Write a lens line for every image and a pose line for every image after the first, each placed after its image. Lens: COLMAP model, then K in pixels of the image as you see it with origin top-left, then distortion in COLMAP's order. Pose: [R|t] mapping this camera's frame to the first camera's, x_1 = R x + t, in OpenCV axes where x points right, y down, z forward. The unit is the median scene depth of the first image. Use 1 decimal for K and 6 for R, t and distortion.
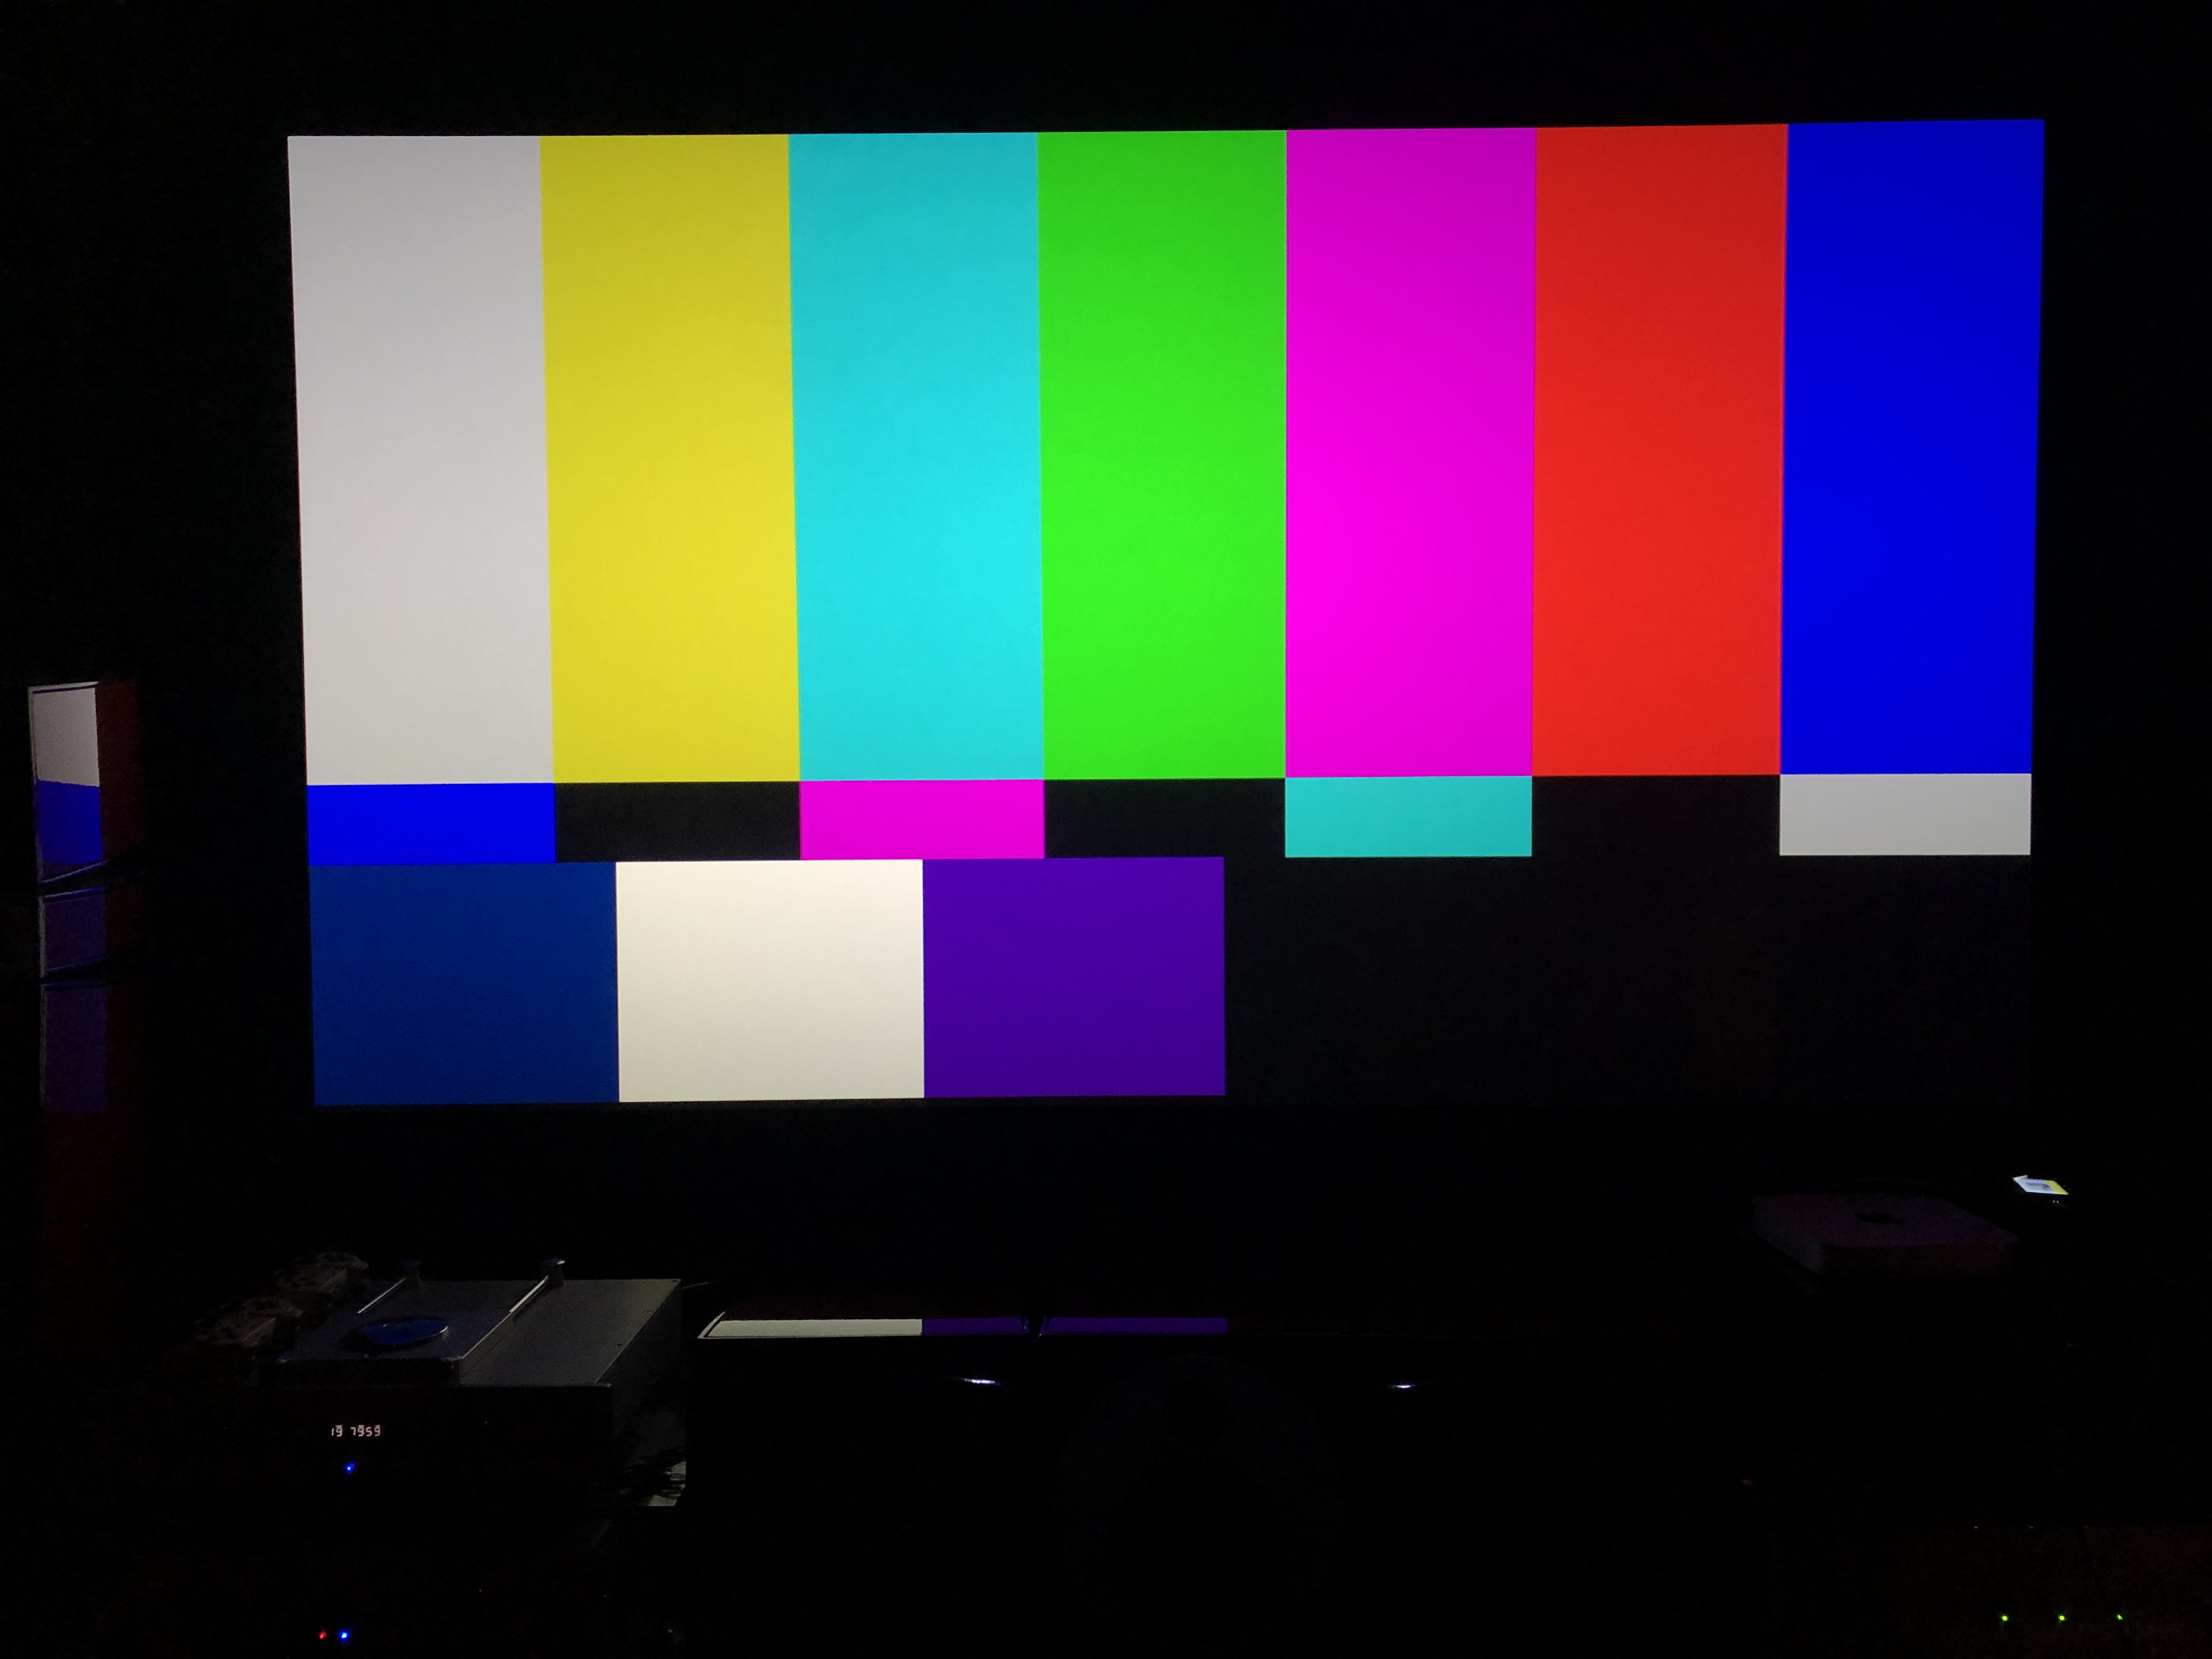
lens RADIAL K [[1819.7, 0, 1103.8], [0, 1819.7, 817.5], [0, 0, 1]] dist [0.008788, 0.003602]
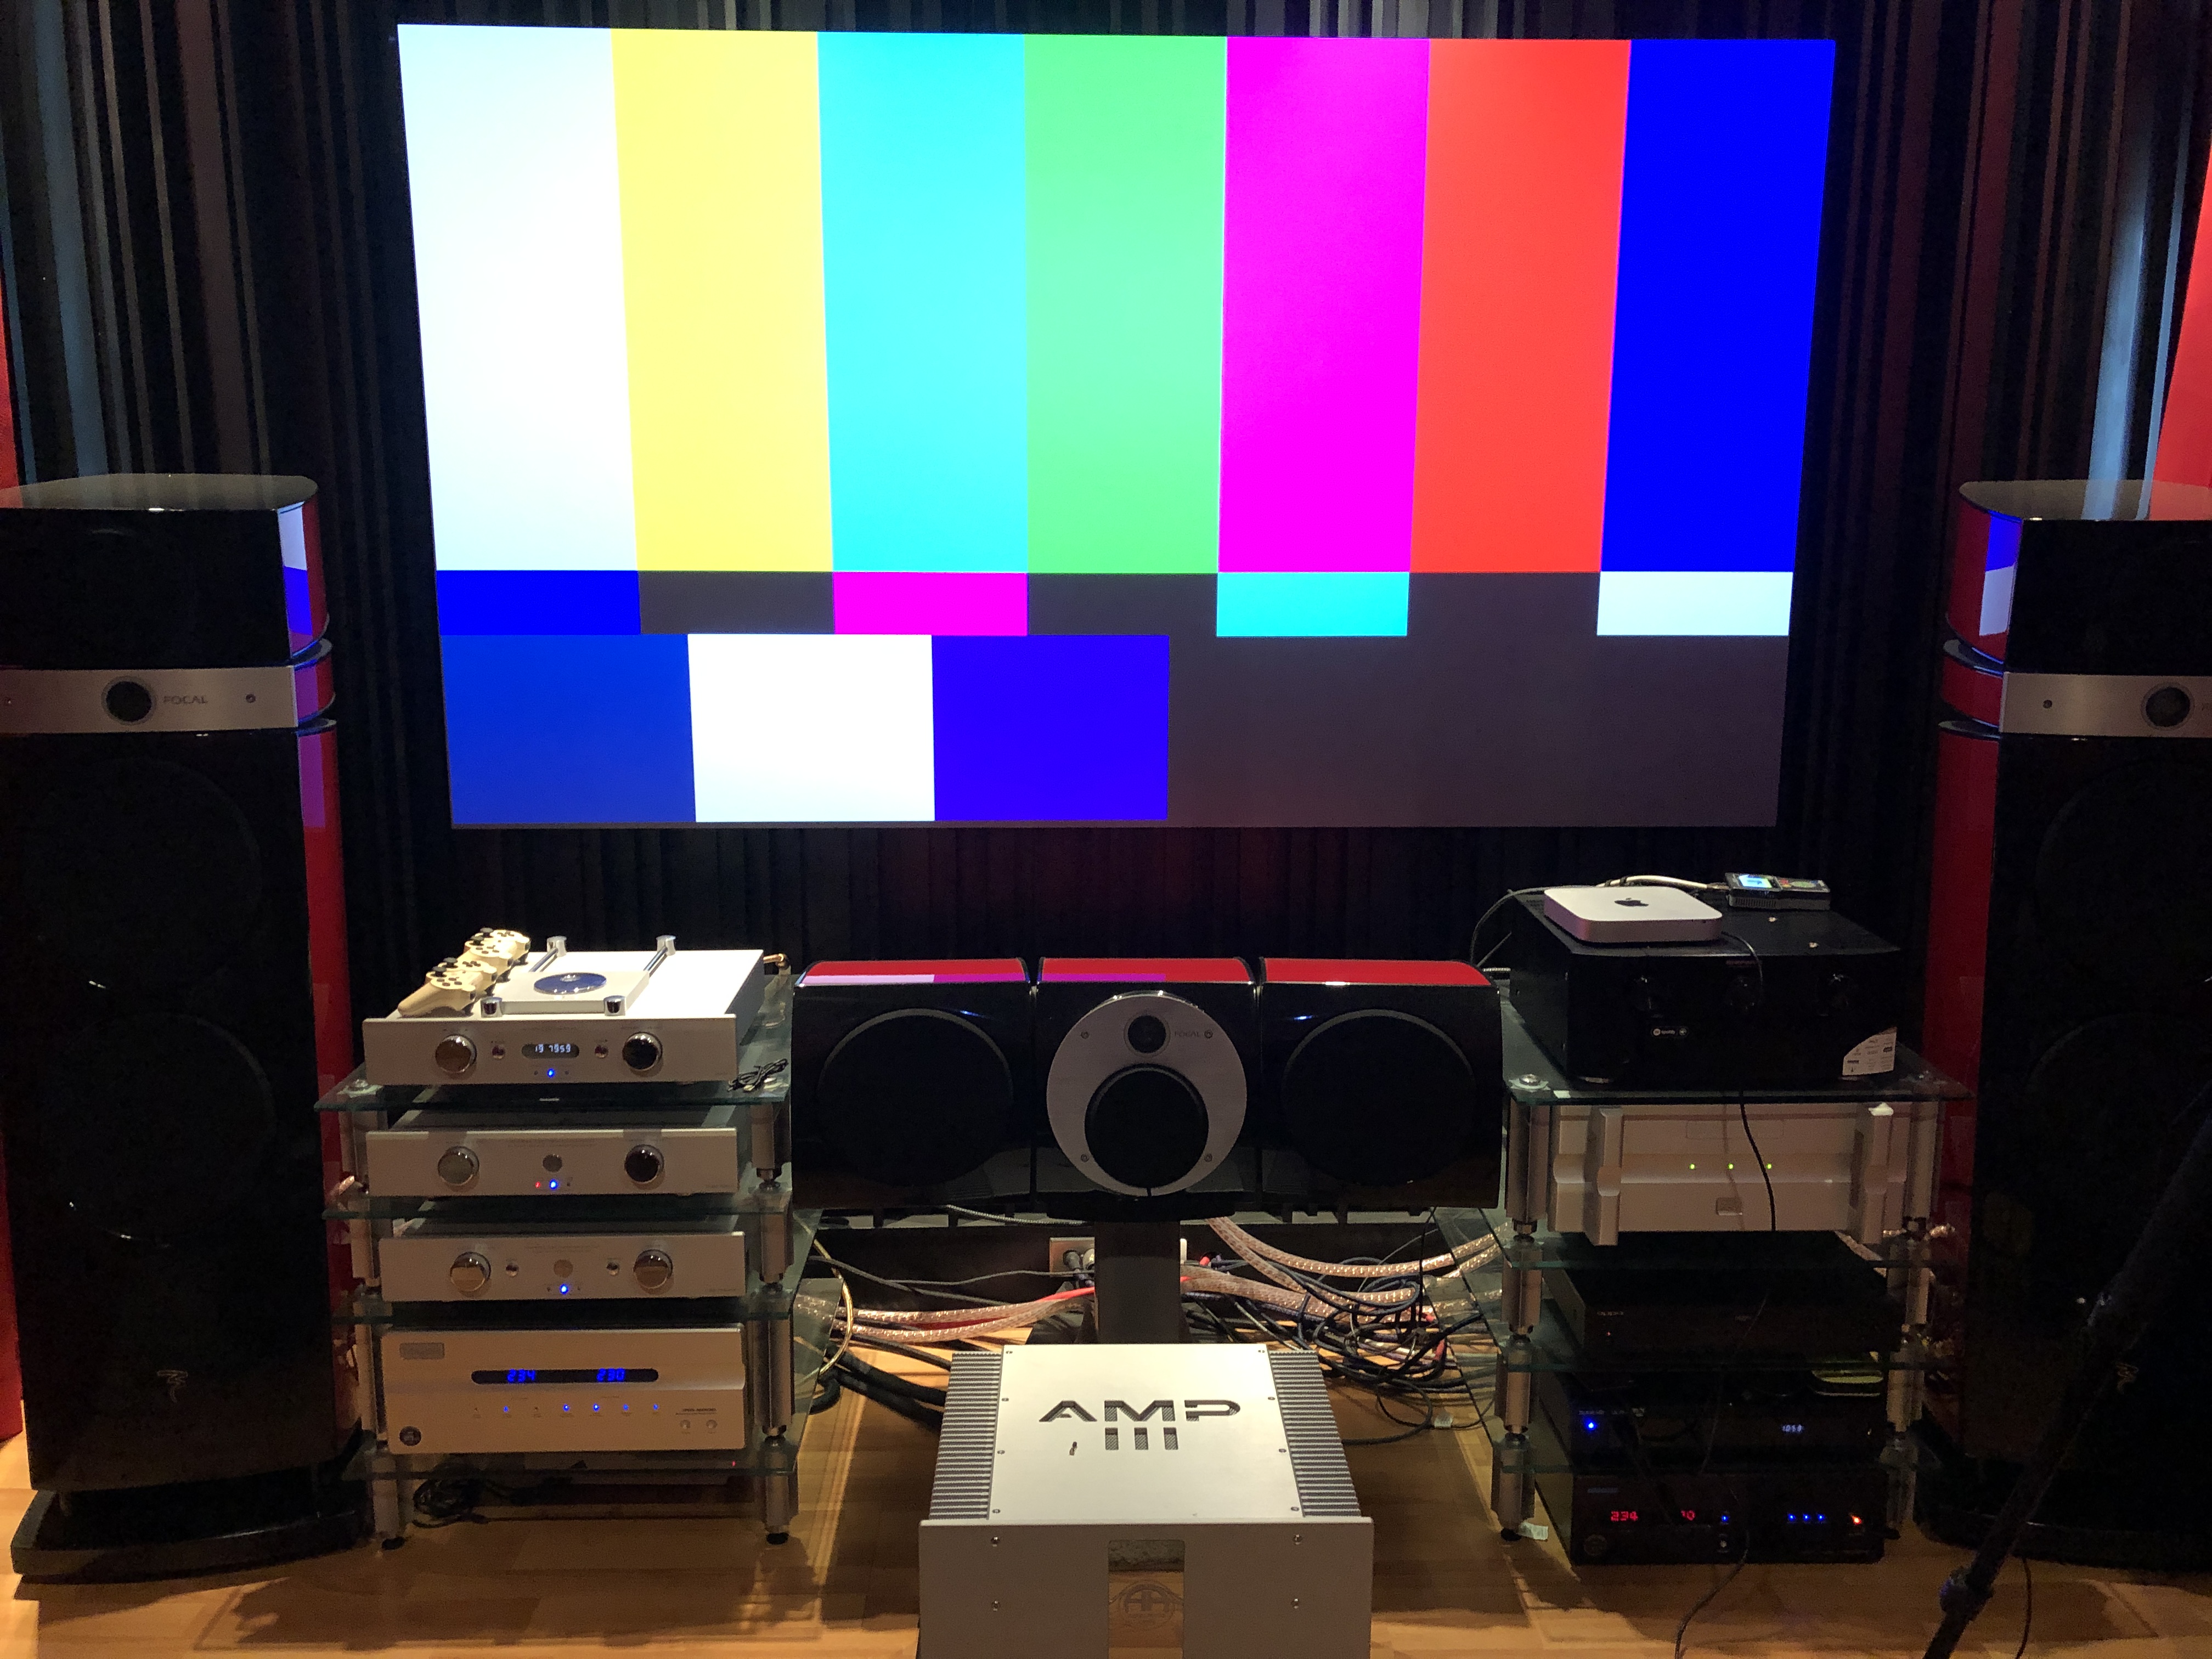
lens RADIAL K [[1819.7, 0, 1102.6], [0, 1819.7, 843.0], [0, 0, 1]] dist [0.008788, 0.003602]
pose [[0.999335, 0.001443, 0.036431, -0.026474], [-0.007007, 0.988193, 0.153056, -0.029270], [-0.035780, -0.153209, 0.987546, -0.283701]]
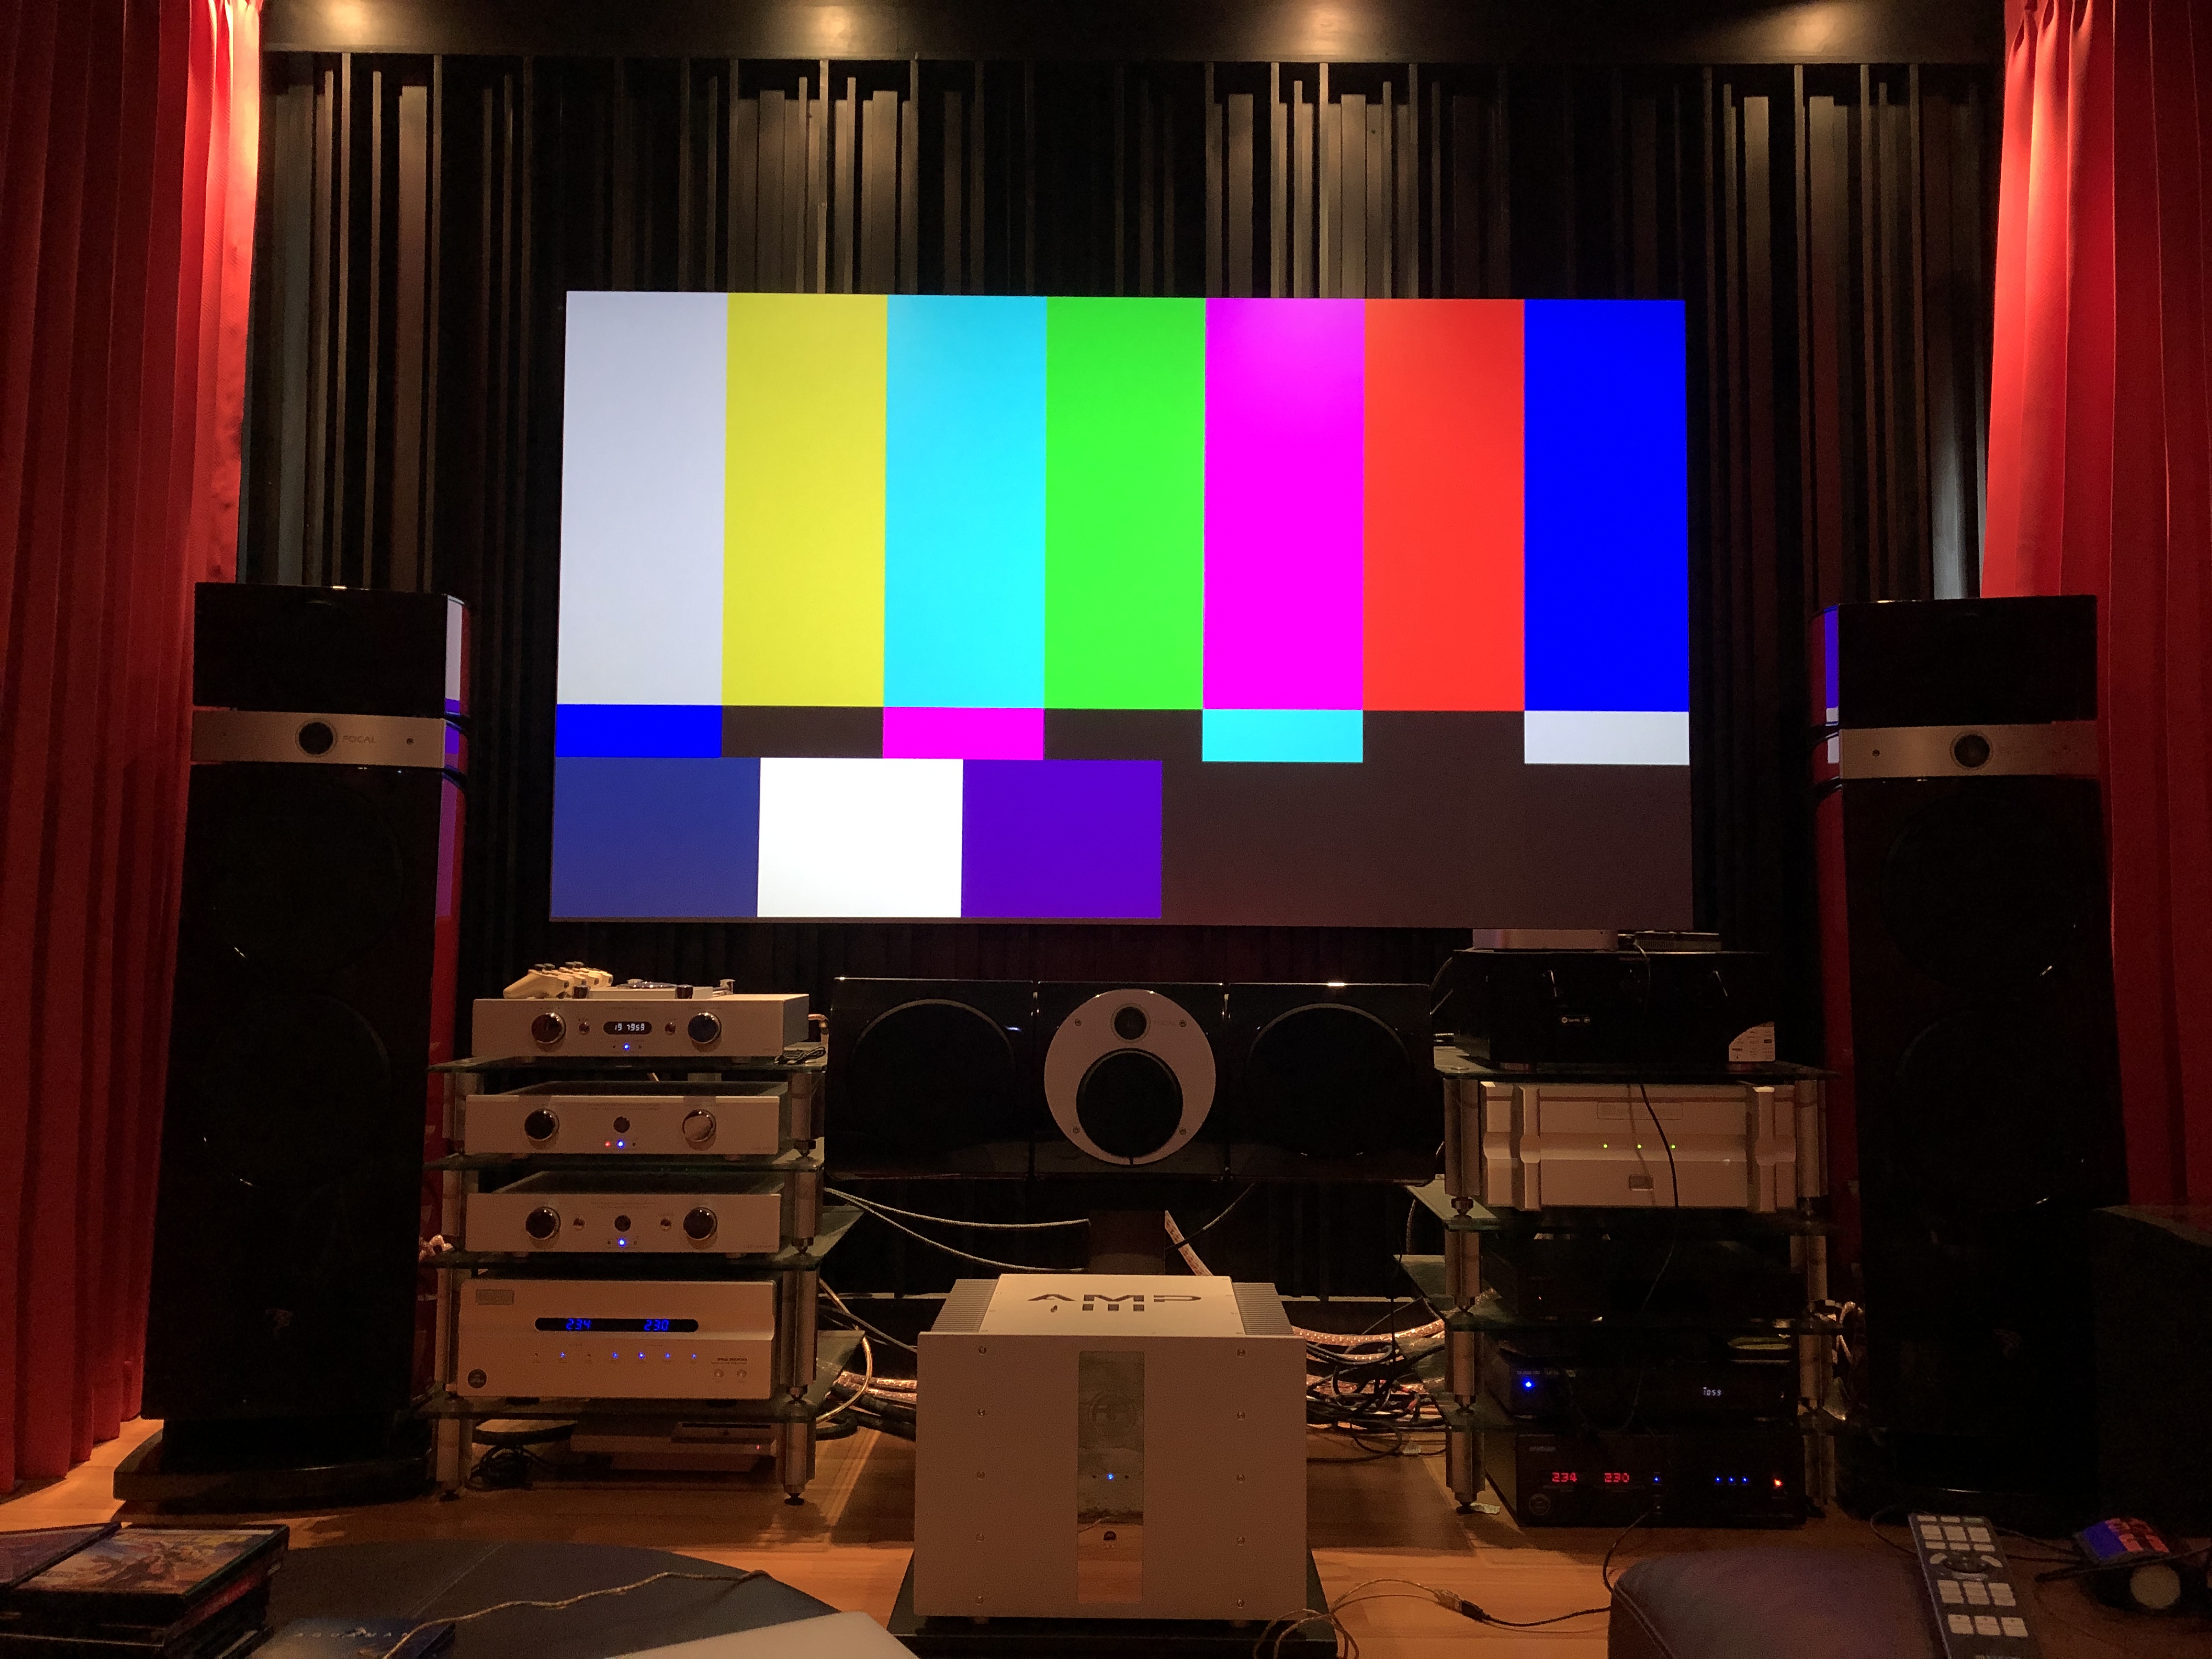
lens RADIAL K [[1819.7, 0, 1099.4], [0, 1819.7, 841.5], [0, 0, 1]] dist [0.008788, 0.003602]
pose [[0.999879, 0.015284, 0.002884, 0.010915], [-0.014937, 0.995287, -0.095813, 0.235460], [-0.004334, 0.095758, 0.995395, -0.505092]]
